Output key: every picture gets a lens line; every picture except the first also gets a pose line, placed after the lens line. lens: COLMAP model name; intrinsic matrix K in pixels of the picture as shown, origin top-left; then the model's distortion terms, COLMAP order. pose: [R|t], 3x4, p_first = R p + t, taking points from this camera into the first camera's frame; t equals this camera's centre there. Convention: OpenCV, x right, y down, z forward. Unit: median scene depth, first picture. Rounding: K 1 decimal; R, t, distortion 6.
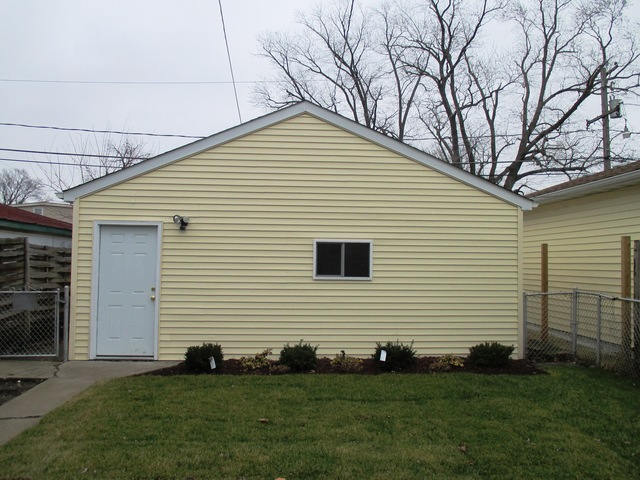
lens RADIAL K [[538.1, 0, 320.4], [0, 538.1, 239.9], [0, 0, 1]] dist [-0.034693, -0.001970]
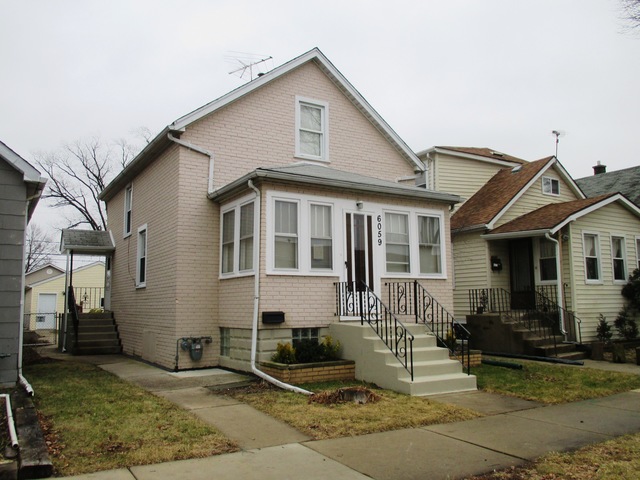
lens RADIAL K [[538.1, 0, 319.3], [0, 538.1, 239.3], [0, 0, 1]] dist [-0.034693, -0.001970]
pose [[0.882093, 0.043614, 0.469052, -0.090801], [-0.005642, 0.996612, -0.082057, -0.024875], [-0.471042, 0.069736, 0.879350, -0.610717]]
